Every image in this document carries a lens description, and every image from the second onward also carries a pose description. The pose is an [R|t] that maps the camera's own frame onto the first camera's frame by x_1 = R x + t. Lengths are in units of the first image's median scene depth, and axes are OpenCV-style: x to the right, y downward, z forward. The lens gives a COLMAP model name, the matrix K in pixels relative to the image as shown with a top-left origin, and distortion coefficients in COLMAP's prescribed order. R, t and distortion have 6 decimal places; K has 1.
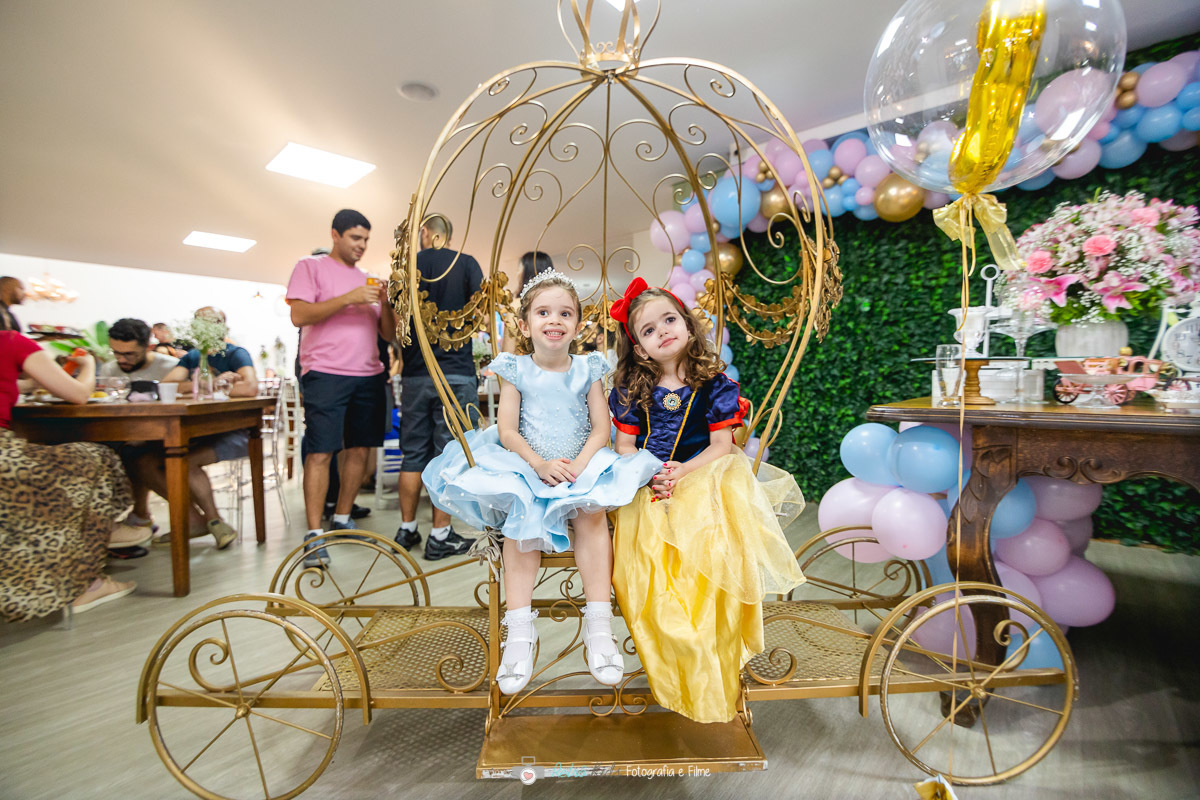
lens RADIAL K [[550.2, 0, 600.9], [0, 550.2, 388.6], [0, 0, 1]] dist [-0.002197, -0.000381]
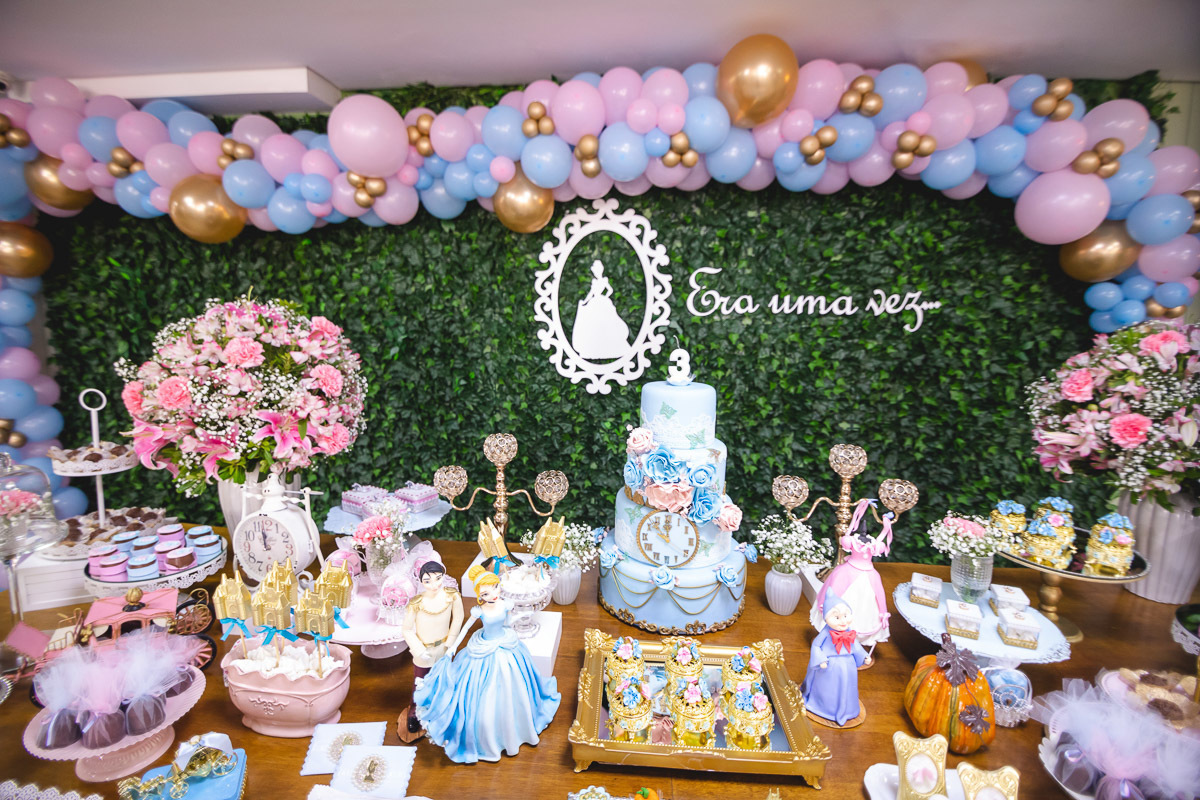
lens RADIAL K [[562.1, 0, 576.5], [0, 562.1, 395.8], [0, 0, 1]] dist [-0.012348, -0.000485]
pose [[0.811706, -0.053318, 0.581628, 0.432339], [-0.006904, 0.994879, 0.100836, -0.156215], [-0.584026, -0.085865, 0.807181, 0.073564]]
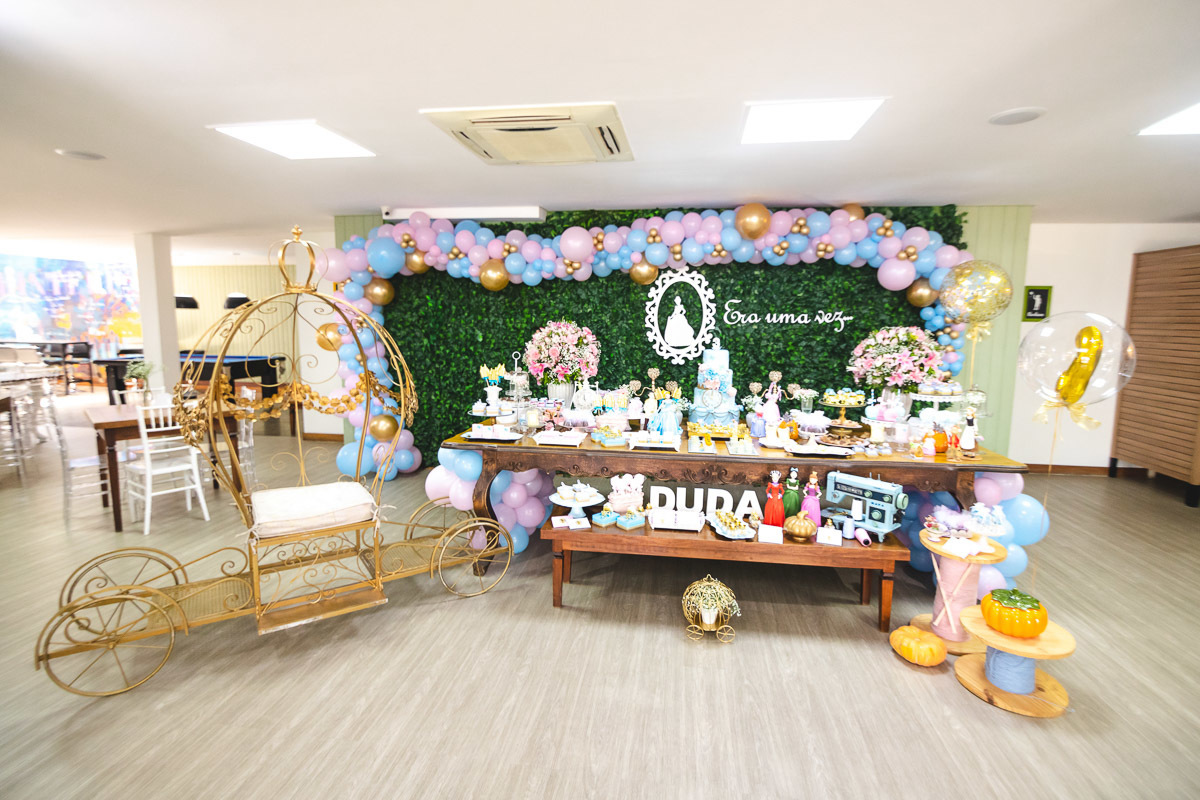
lens RADIAL K [[550.2, 0, 600.9], [0, 550.2, 388.6], [0, 0, 1]] dist [-0.002197, -0.000381]
pose [[0.839536, -0.044137, 0.541509, -0.056022], [-0.003629, 0.996217, 0.086825, -0.143873], [-0.543292, -0.074858, 0.836200, -0.433044]]
